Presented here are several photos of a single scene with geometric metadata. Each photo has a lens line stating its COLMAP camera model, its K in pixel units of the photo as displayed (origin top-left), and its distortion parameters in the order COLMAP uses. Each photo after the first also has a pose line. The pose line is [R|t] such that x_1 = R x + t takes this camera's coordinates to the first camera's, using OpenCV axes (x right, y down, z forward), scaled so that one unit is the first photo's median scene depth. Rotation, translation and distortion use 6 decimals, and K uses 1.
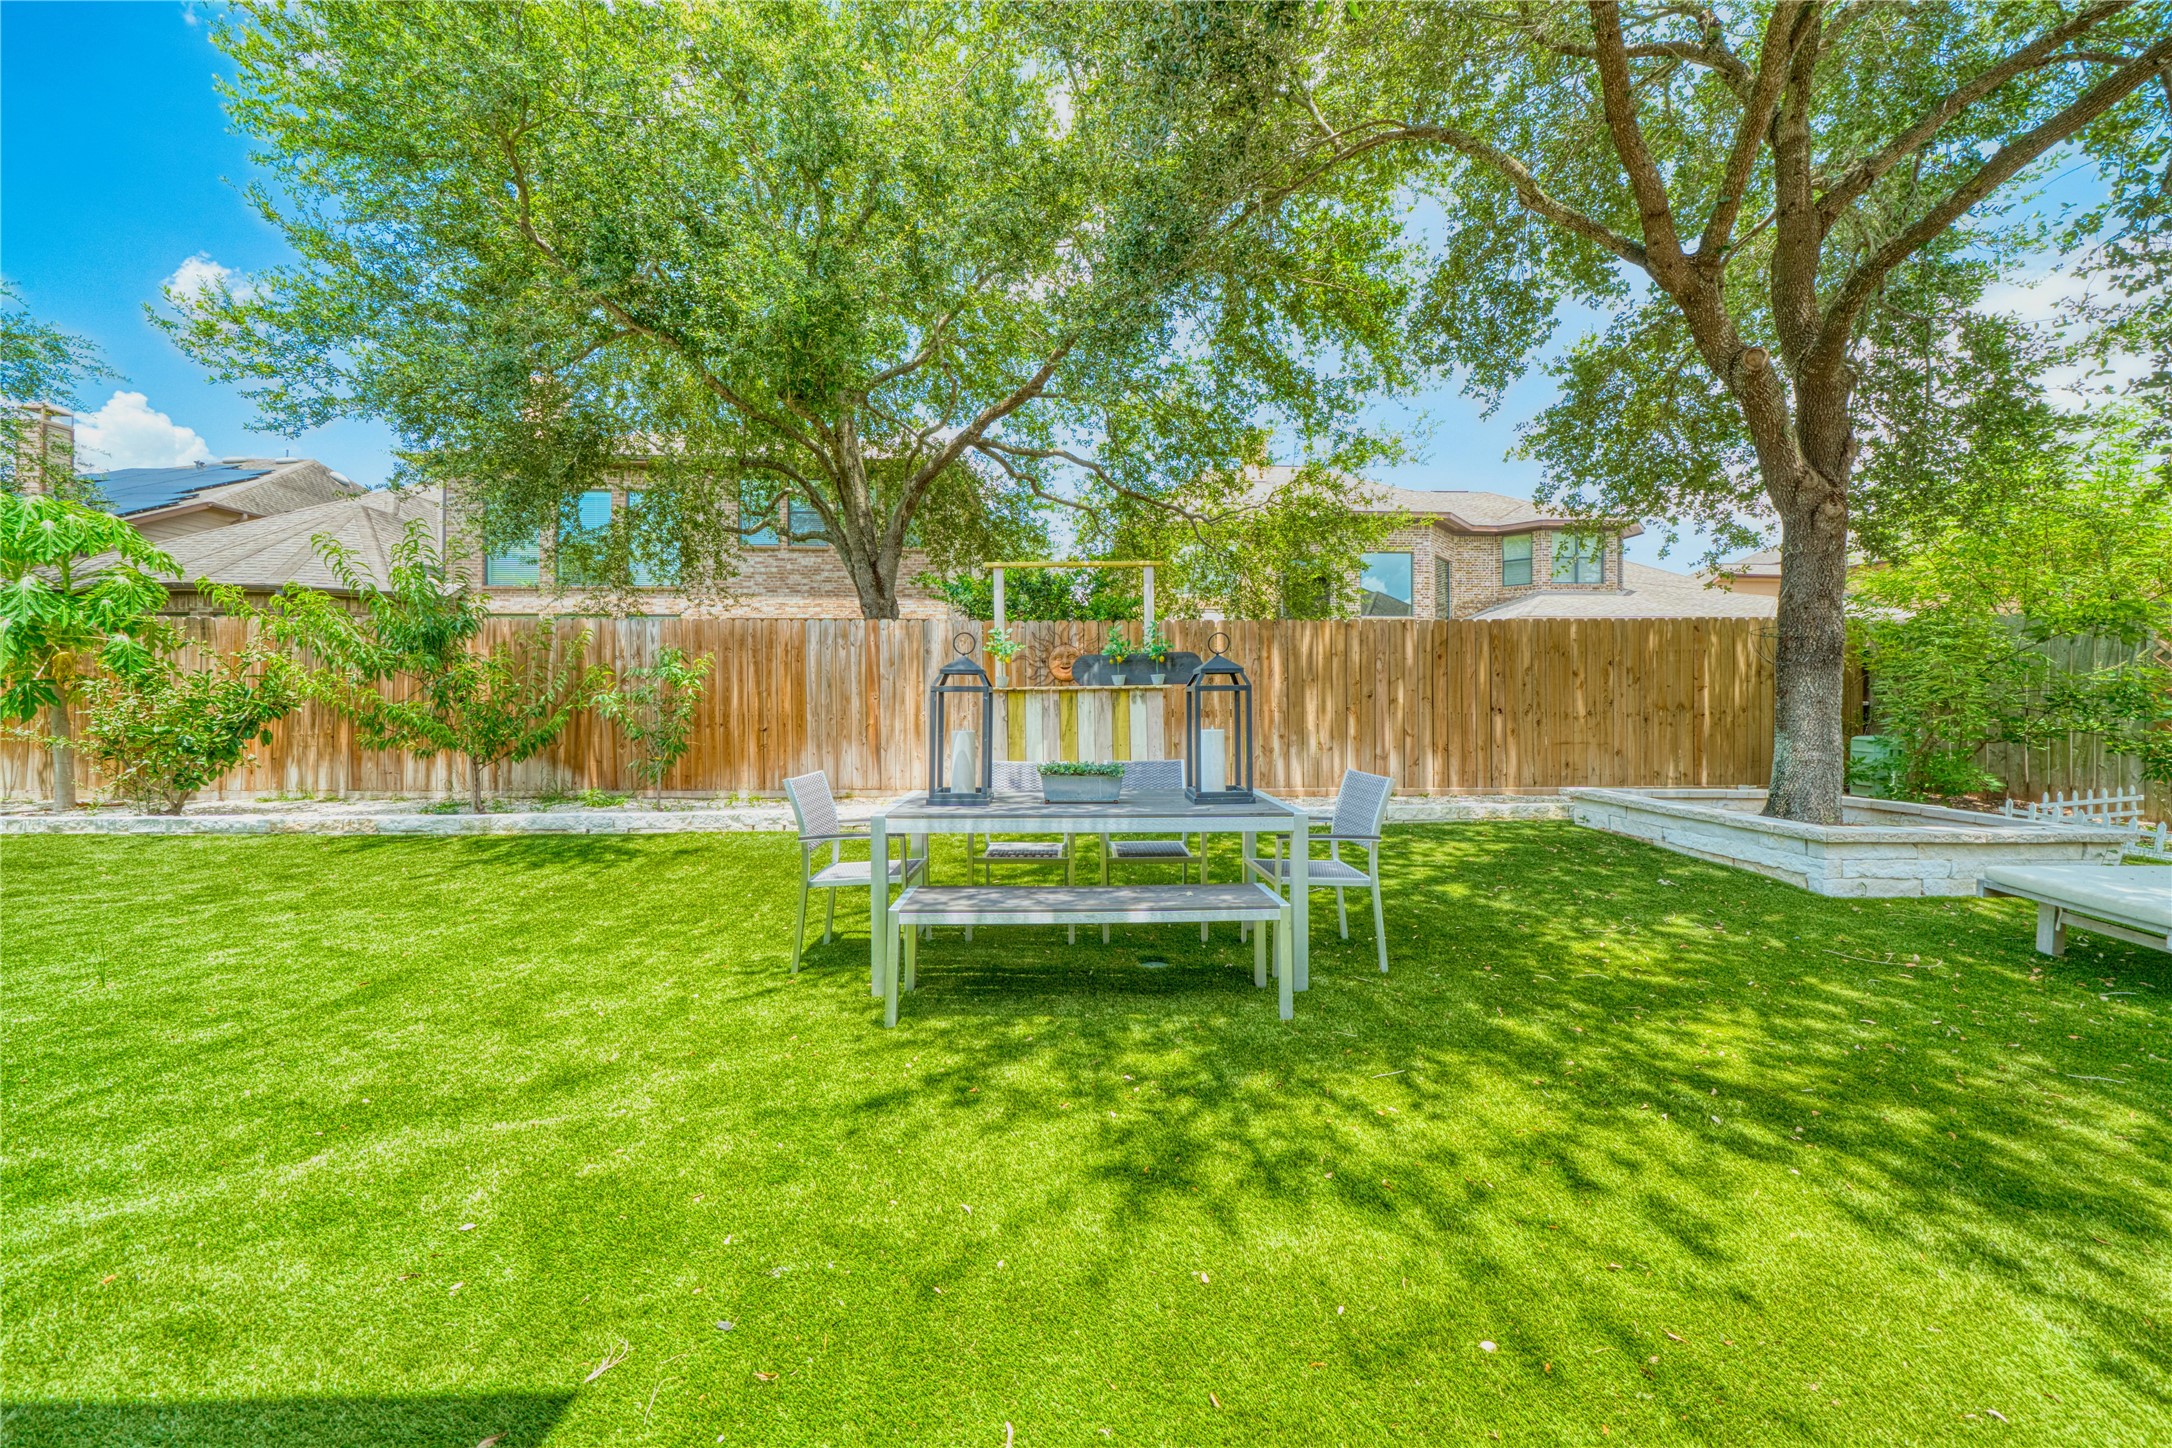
lens RADIAL K [[754.3, 0, 1086.1], [0, 754.3, 710.5], [0, 0, 1]] dist [-0.006476, -0.000064]
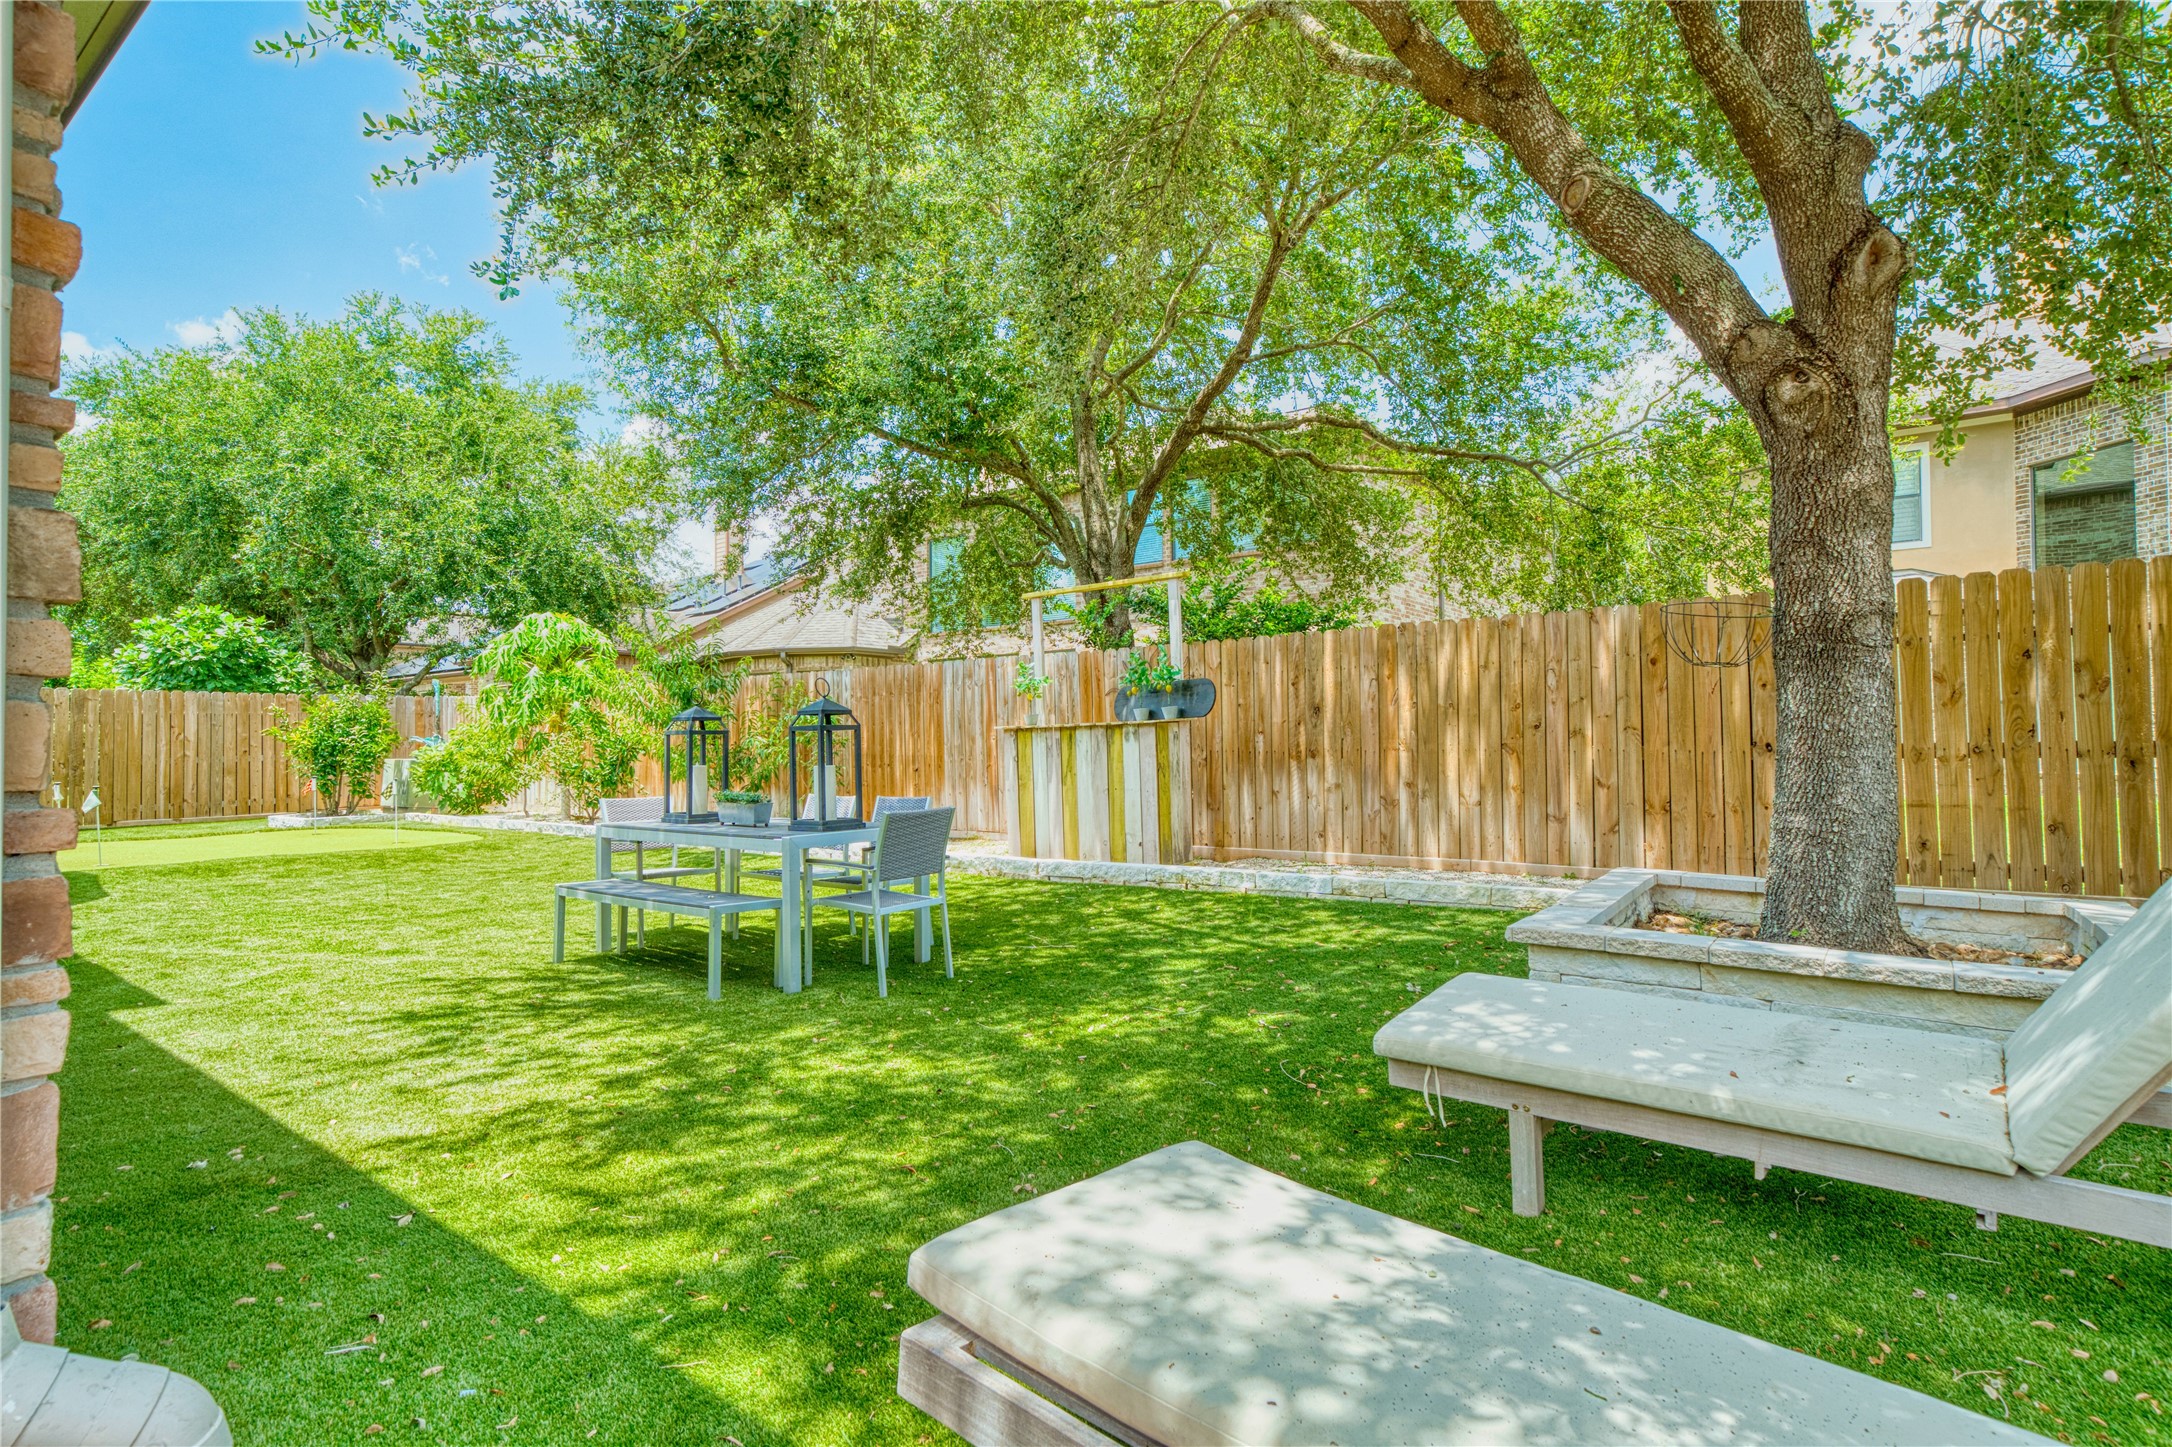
lens RADIAL K [[1052.7, 0, 1086.5], [0, 1052.7, 726.7], [0, 0, 1]] dist [0.002786, -0.000005]
pose [[0.776746, -0.018406, -0.629545, 1.696417], [0.001877, 0.999636, -0.026911, 0.013990], [0.629811, 0.019722, 0.776498, 0.050996]]
